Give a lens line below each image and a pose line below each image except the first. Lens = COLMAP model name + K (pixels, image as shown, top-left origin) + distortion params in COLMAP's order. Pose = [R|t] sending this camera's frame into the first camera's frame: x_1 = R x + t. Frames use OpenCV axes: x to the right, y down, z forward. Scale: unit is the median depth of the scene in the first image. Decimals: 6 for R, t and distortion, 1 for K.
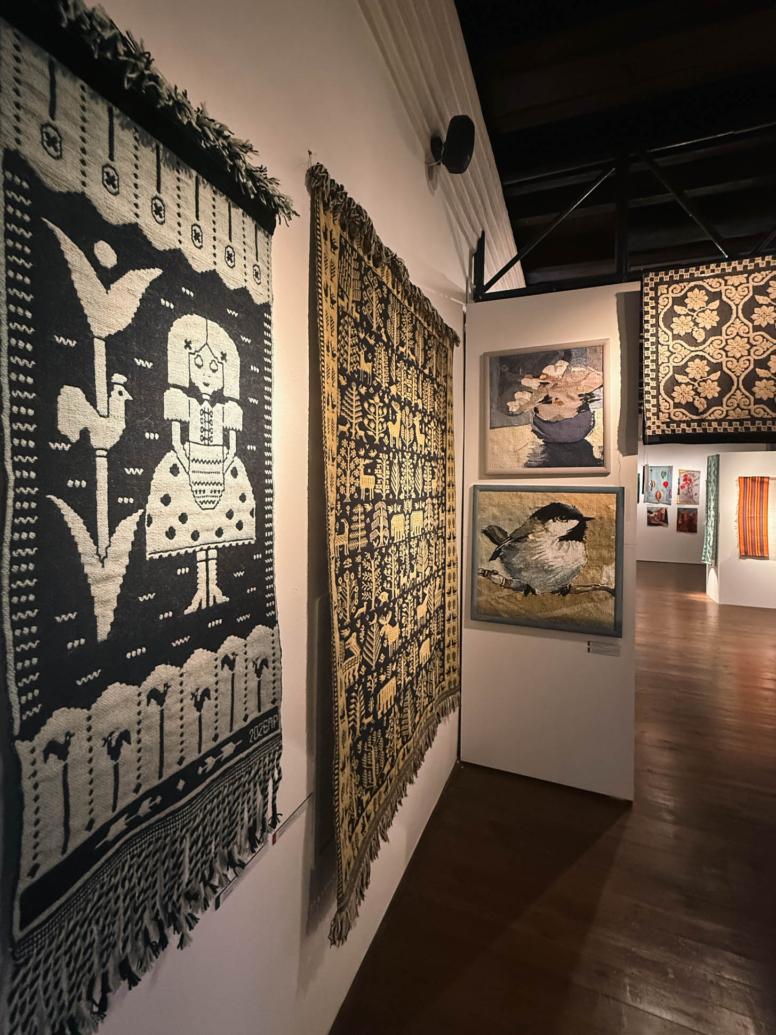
lens RADIAL K [[445.3, 0, 411.8], [0, 445.3, 486.3], [0, 0, 1]] dist [0.004065, 0.000229]
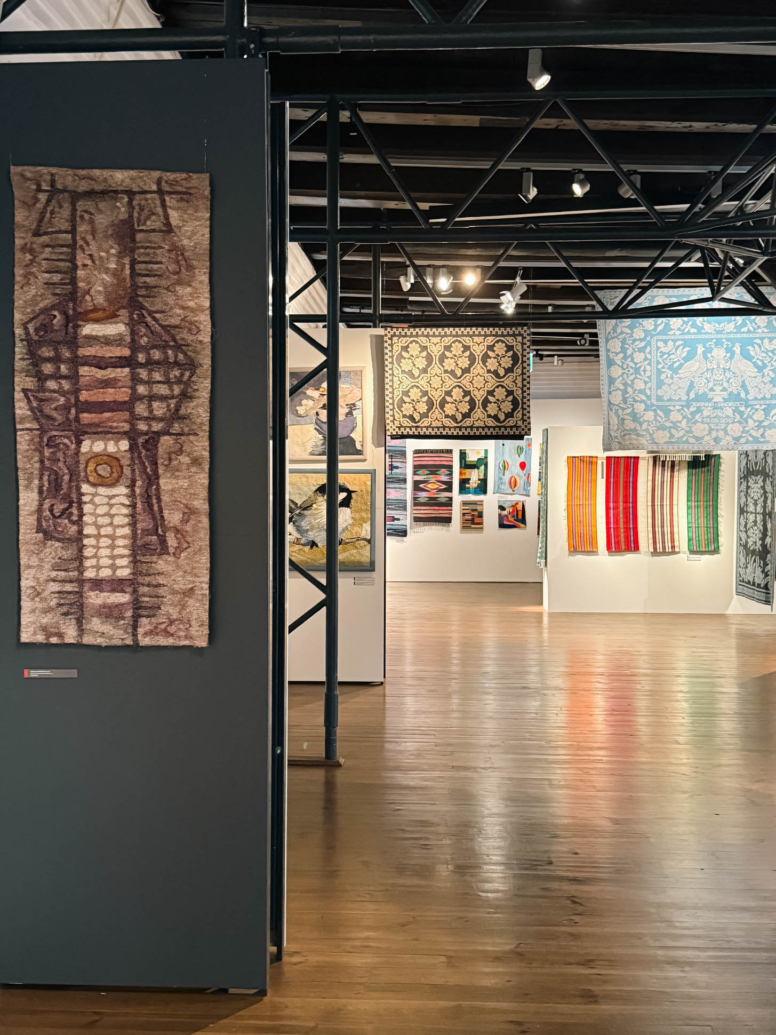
lens RADIAL K [[1146.9, 0, 388.4], [0, 1146.9, 514.8], [0, 0, 1]] dist [0.019778, 0.000000]
pose [[0.954210, -0.019393, 0.298509, -0.639431], [0.008235, 0.999221, 0.038591, 0.006852], [-0.299025, -0.034365, 0.953626, -2.730831]]
